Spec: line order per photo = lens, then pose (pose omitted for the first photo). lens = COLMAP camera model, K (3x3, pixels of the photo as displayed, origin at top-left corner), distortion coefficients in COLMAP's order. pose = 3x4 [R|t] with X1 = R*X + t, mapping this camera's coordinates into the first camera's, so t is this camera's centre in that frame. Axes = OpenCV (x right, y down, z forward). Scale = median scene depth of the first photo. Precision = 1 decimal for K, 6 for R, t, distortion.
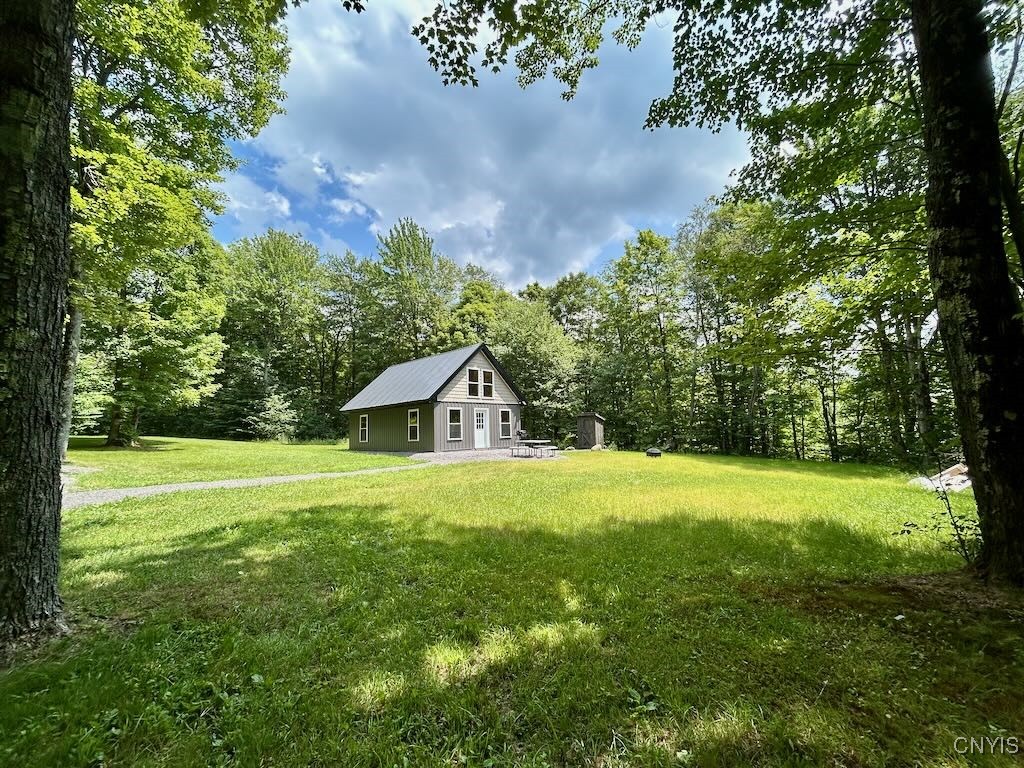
lens RADIAL K [[412.3, 0, 511.9], [0, 412.3, 387.9], [0, 0, 1]] dist [0.000186, 0.000966]
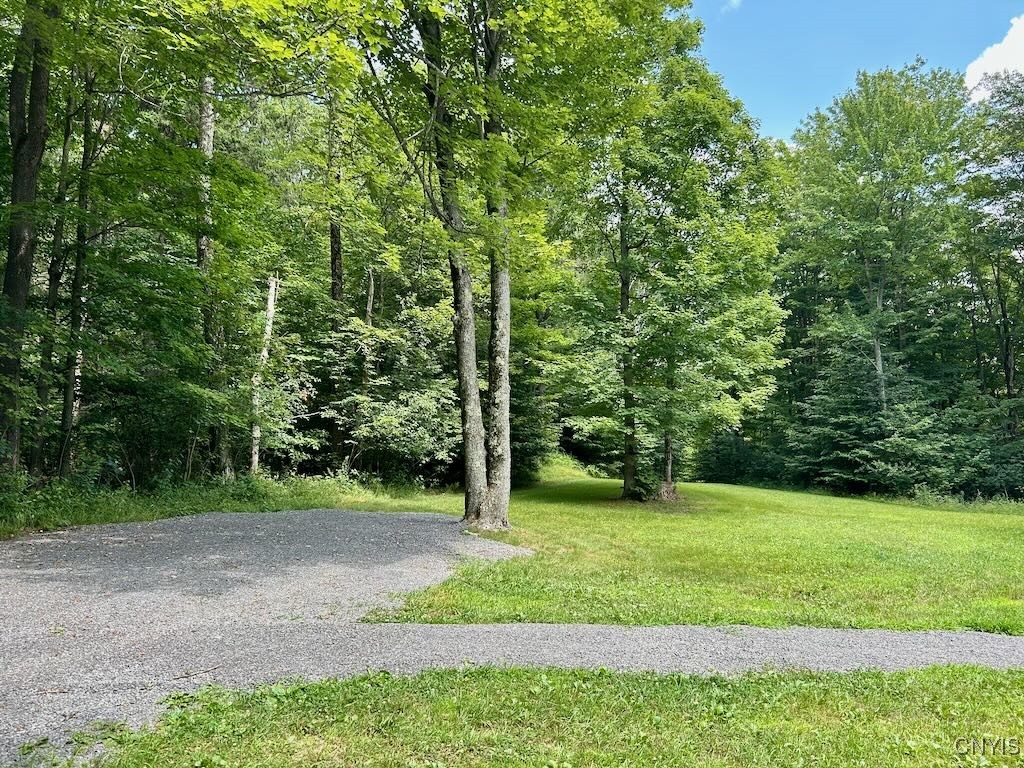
lens RADIAL K [[773.4, 0, 512.2], [0, 773.4, 387.8], [0, 0, 1]] dist [-0.000267, -0.001466]
pose [[0.524177, -0.077625, -0.848064, -0.043308], [0.070400, 0.996378, -0.047687, 0.010265], [0.848695, -0.034707, 0.527743, 0.140135]]
